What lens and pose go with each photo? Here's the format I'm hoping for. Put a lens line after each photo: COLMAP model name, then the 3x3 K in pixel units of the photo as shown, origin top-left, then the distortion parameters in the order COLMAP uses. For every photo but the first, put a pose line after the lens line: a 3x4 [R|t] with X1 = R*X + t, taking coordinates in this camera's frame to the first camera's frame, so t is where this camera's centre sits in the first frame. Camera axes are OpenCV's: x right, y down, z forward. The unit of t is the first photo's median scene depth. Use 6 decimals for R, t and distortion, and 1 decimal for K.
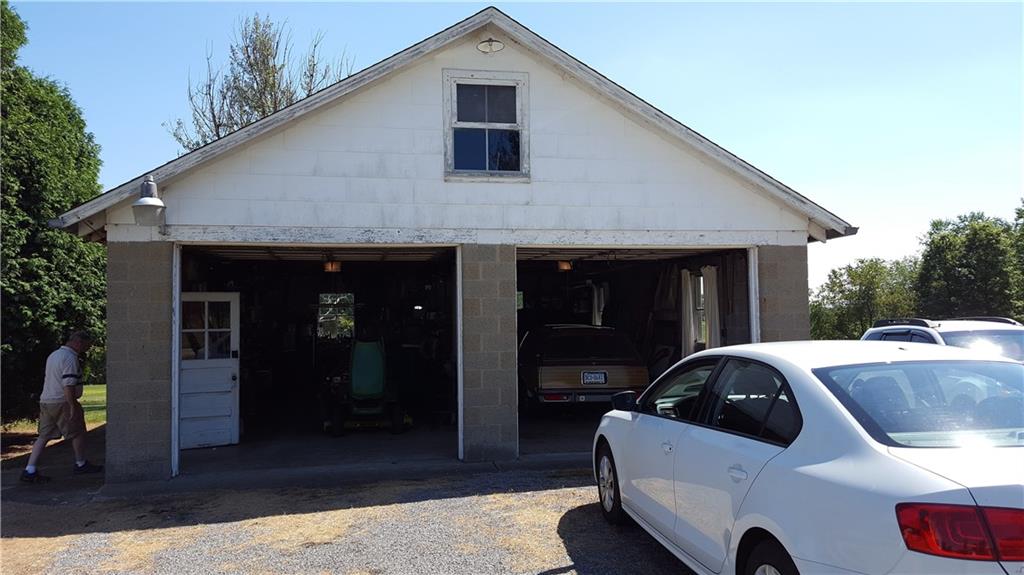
lens RADIAL K [[808.9, 0, 520.3], [0, 808.9, 278.3], [0, 0, 1]] dist [0.013307, -0.006287]
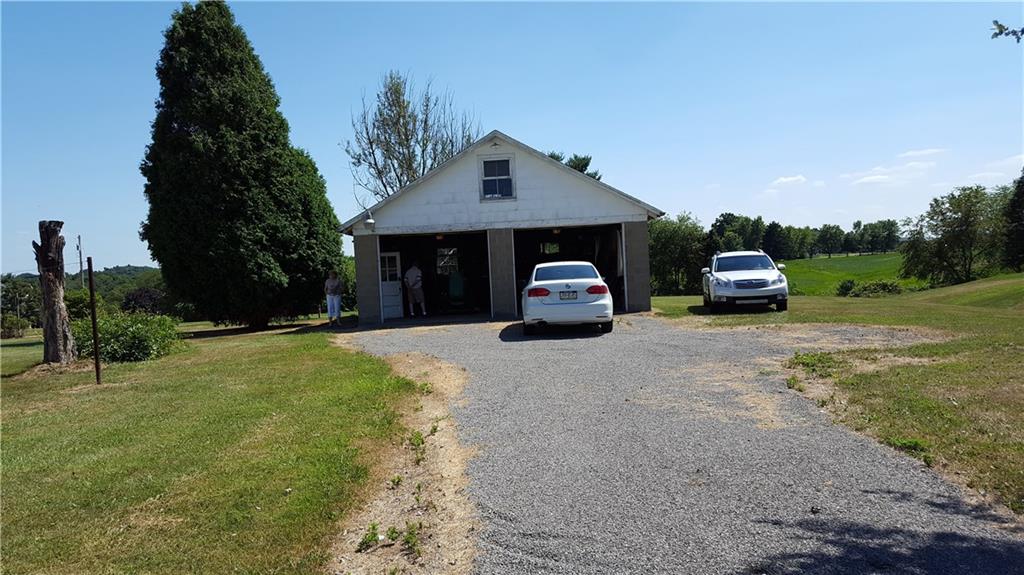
lens RADIAL K [[808.9, 0, 507.3], [0, 808.9, 288.9], [0, 0, 1]] dist [0.013307, -0.006287]
pose [[0.984324, -0.030142, -0.173774, 0.328380], [0.044828, 0.995688, 0.081219, -0.047108], [0.170576, -0.087735, 0.981431, -1.134397]]
